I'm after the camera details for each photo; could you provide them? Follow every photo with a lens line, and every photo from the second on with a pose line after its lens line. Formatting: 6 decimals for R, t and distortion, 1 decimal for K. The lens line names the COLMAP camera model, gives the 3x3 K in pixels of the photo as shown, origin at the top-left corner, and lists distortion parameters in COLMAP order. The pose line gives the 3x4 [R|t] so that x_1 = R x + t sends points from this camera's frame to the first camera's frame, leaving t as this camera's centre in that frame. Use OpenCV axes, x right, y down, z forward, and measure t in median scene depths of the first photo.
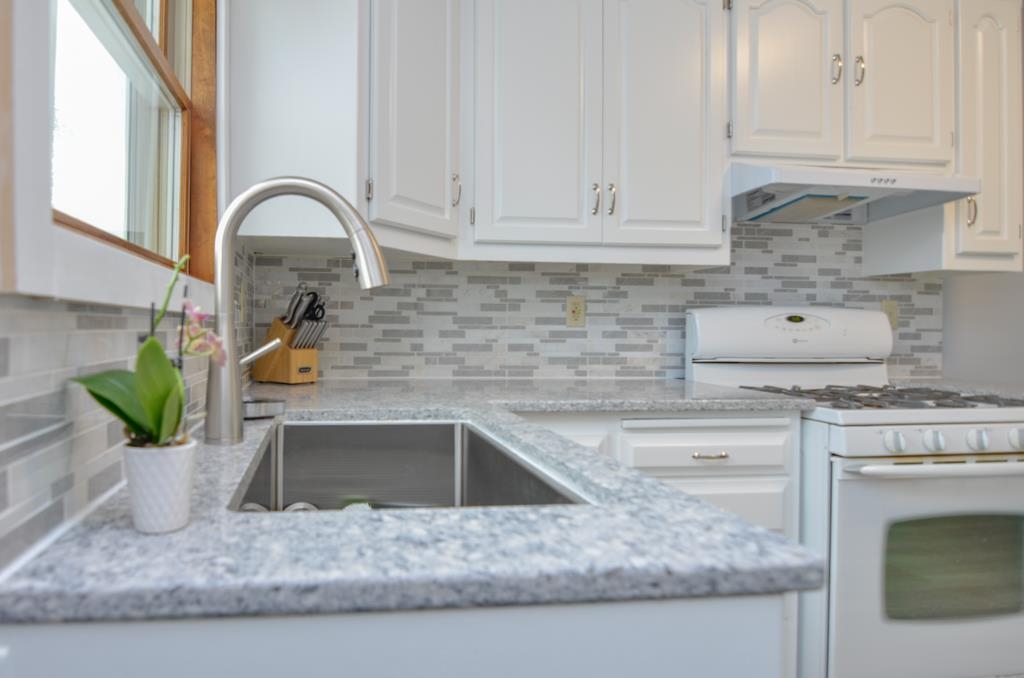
lens RADIAL K [[530.7, 0, 510.4], [0, 530.7, 338.0], [0, 0, 1]] dist [-0.000451, -0.008114]
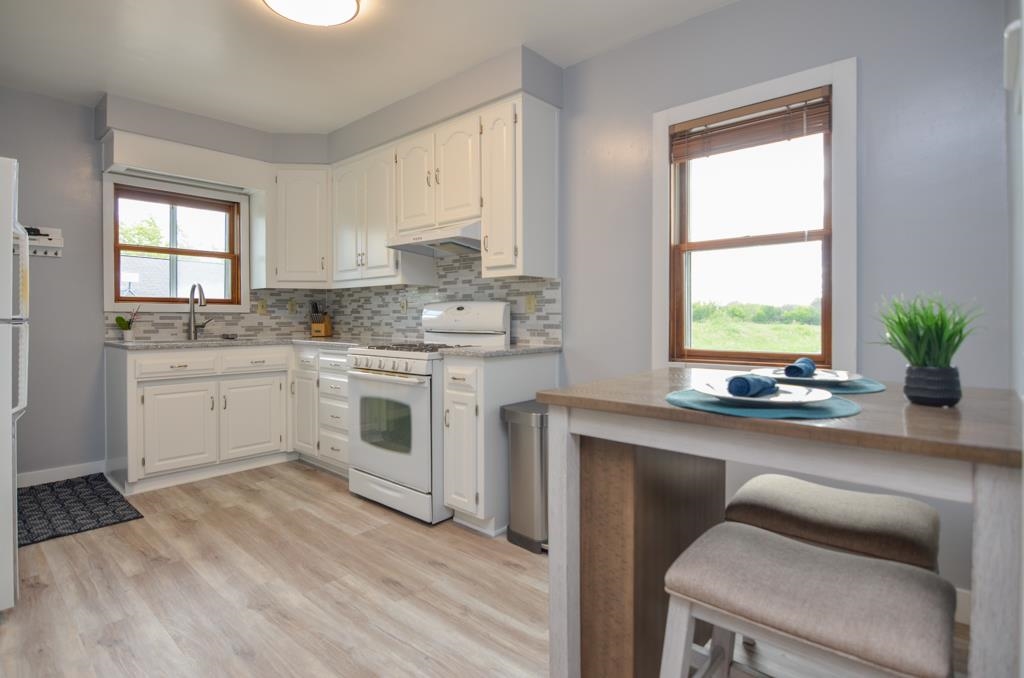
lens RADIAL K [[530.7, 0, 507.3], [0, 530.7, 319.4], [0, 0, 1]] dist [-0.000451, -0.008114]
pose [[0.671992, -0.002571, -0.740554, 1.931474], [0.004992, 0.999987, 0.001058, -0.001196], [0.740541, -0.004408, 0.671997, -0.100748]]
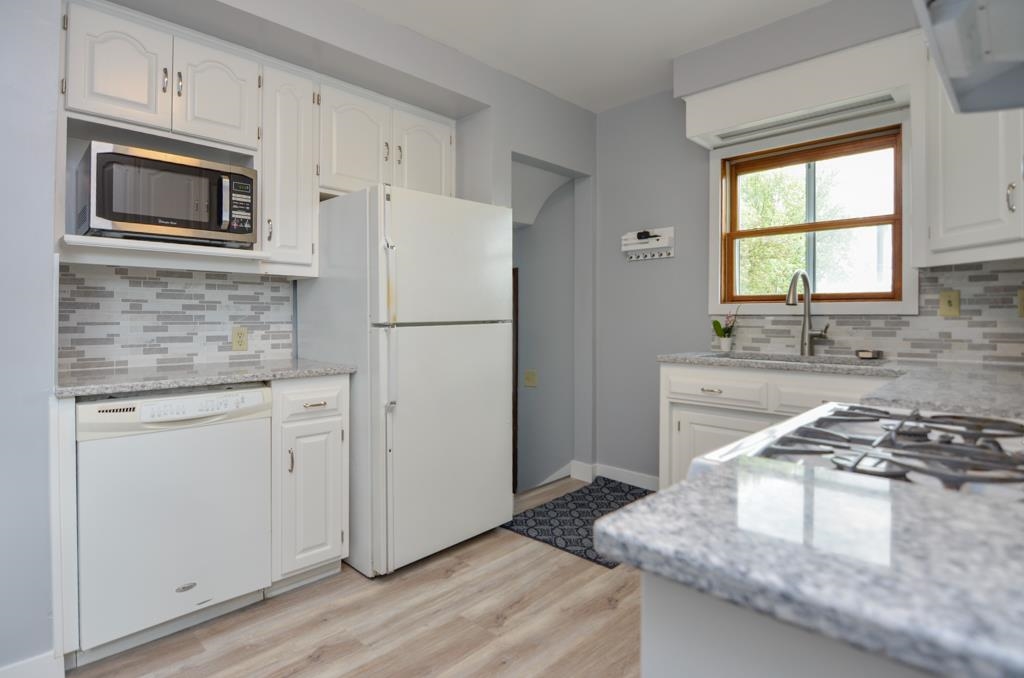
lens RADIAL K [[530.7, 0, 507.7], [0, 530.7, 319.7], [0, 0, 1]] dist [-0.000451, -0.008114]
pose [[-0.776012, -0.004080, -0.630705, 1.087421], [-0.004840, 0.999988, -0.000514, -0.014628], [0.630699, 0.002654, -0.776023, 0.928567]]
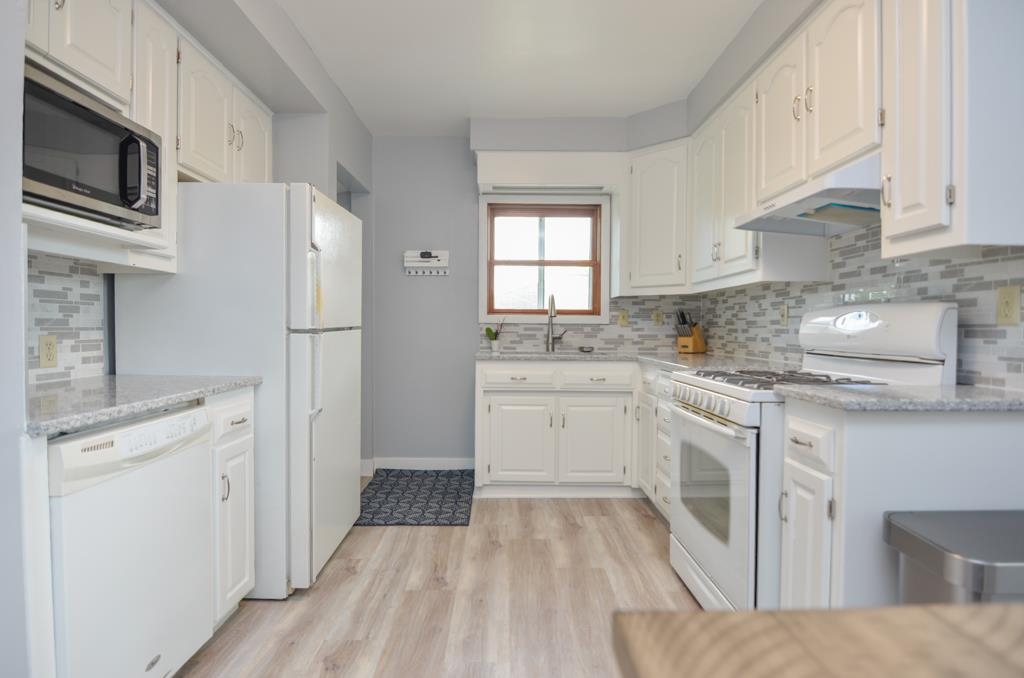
lens RADIAL K [[530.7, 0, 497.8], [0, 530.7, 338.3], [0, 0, 1]] dist [-0.000451, -0.008114]
pose [[-0.109723, 0.014388, -0.993858, 1.626177], [-0.004974, 0.999875, 0.015024, -0.005608], [0.993950, 0.006591, -0.109637, 0.385763]]
